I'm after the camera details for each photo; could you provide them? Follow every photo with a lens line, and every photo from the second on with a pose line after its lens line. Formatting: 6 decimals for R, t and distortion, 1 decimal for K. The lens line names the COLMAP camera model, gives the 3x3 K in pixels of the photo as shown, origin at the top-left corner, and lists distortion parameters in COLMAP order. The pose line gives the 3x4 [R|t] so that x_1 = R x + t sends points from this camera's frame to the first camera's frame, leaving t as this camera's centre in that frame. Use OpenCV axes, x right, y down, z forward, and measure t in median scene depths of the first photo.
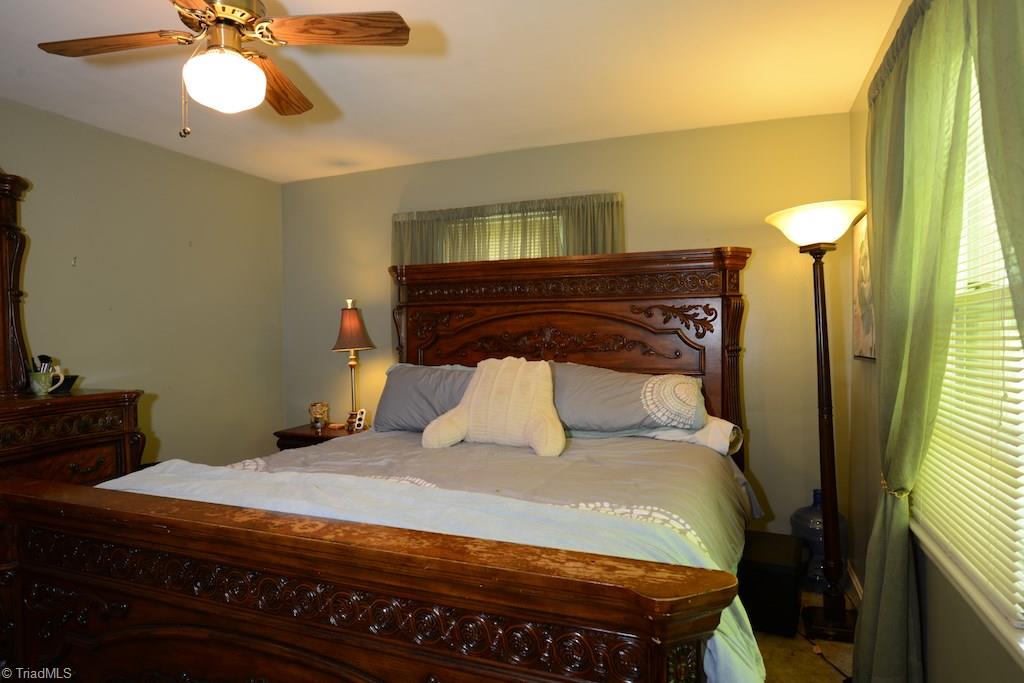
lens RADIAL K [[585.5, 0, 511.9], [0, 585.5, 344.6], [0, 0, 1]] dist [-0.041819, 0.017925]
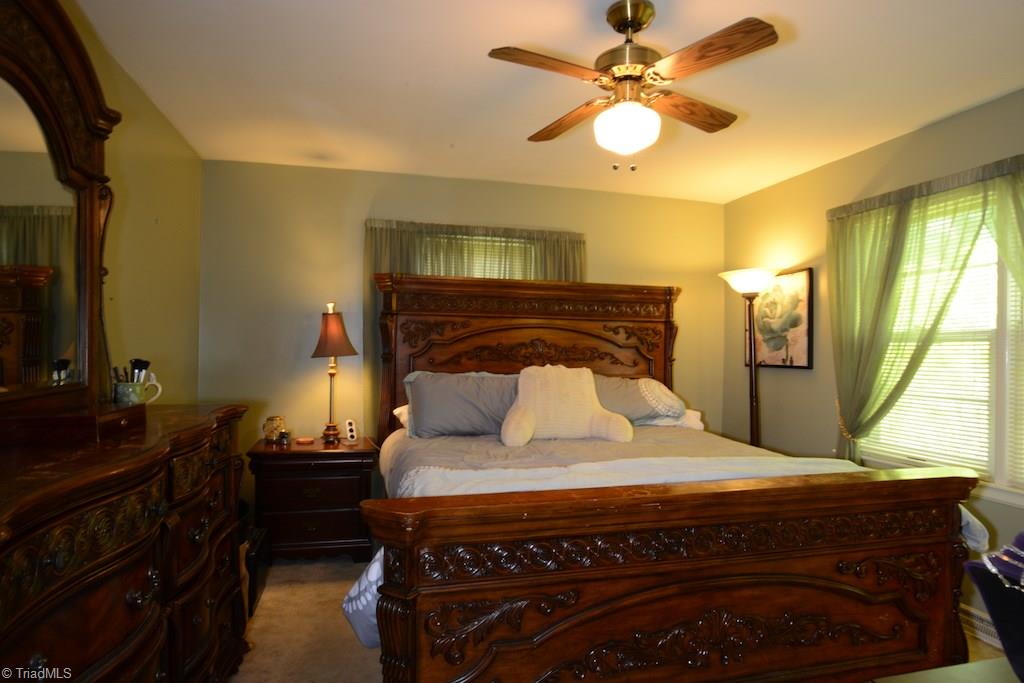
lens RADIAL K [[585.5, 0, 511.9], [0, 585.5, 344.6], [0, 0, 1]] dist [-0.041819, 0.017925]
pose [[0.810296, 0.024885, 0.585493, -0.650402], [-0.011781, 0.999588, -0.026180, 0.010803], [-0.585903, 0.014316, 0.810255, 0.080507]]
